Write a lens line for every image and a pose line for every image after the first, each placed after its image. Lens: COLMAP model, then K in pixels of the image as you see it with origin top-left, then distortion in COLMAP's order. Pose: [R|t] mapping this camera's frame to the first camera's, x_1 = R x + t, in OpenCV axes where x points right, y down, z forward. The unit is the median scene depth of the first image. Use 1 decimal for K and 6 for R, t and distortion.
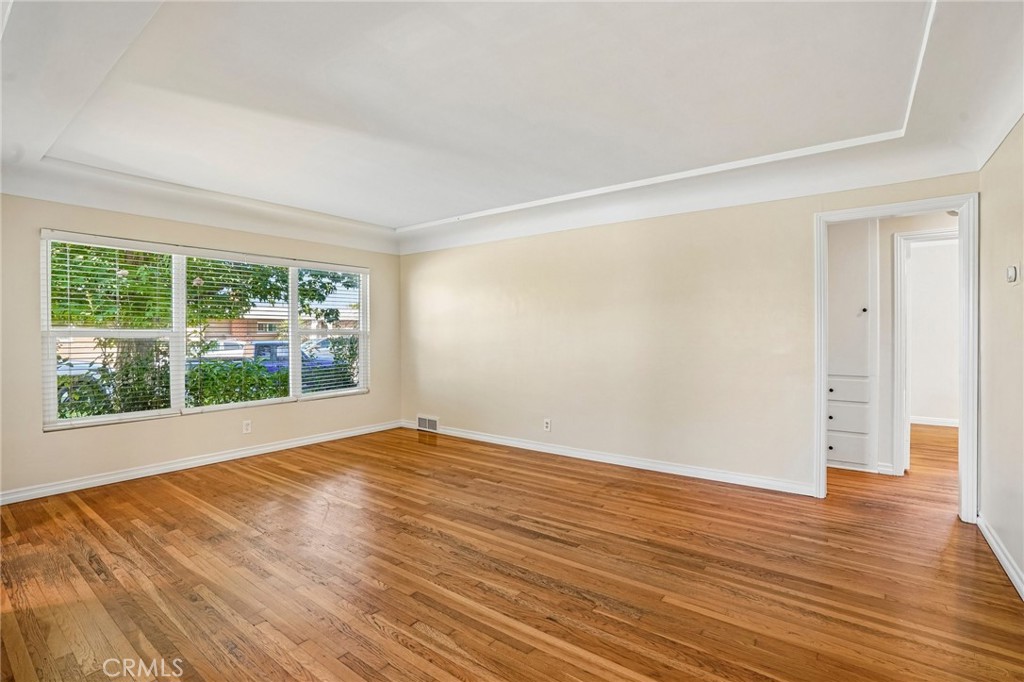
lens RADIAL K [[475.0, 0, 513.5], [0, 475.0, 339.9], [0, 0, 1]] dist [-0.063462, 0.020511]
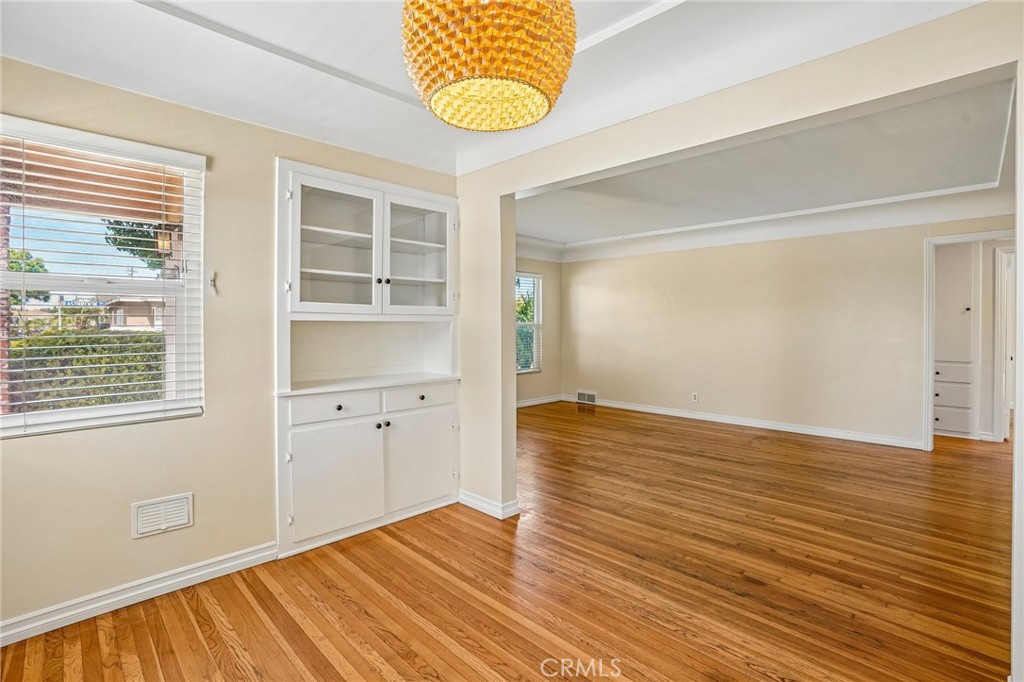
lens RADIAL K [[475.0, 0, 514.6], [0, 475.0, 331.5], [0, 0, 1]] dist [-0.063462, 0.020511]
pose [[0.988968, 0.007572, -0.147935, -0.268131], [-0.007898, 0.999968, -0.001616, 0.007456], [0.147918, 0.002766, 0.988996, -0.396877]]
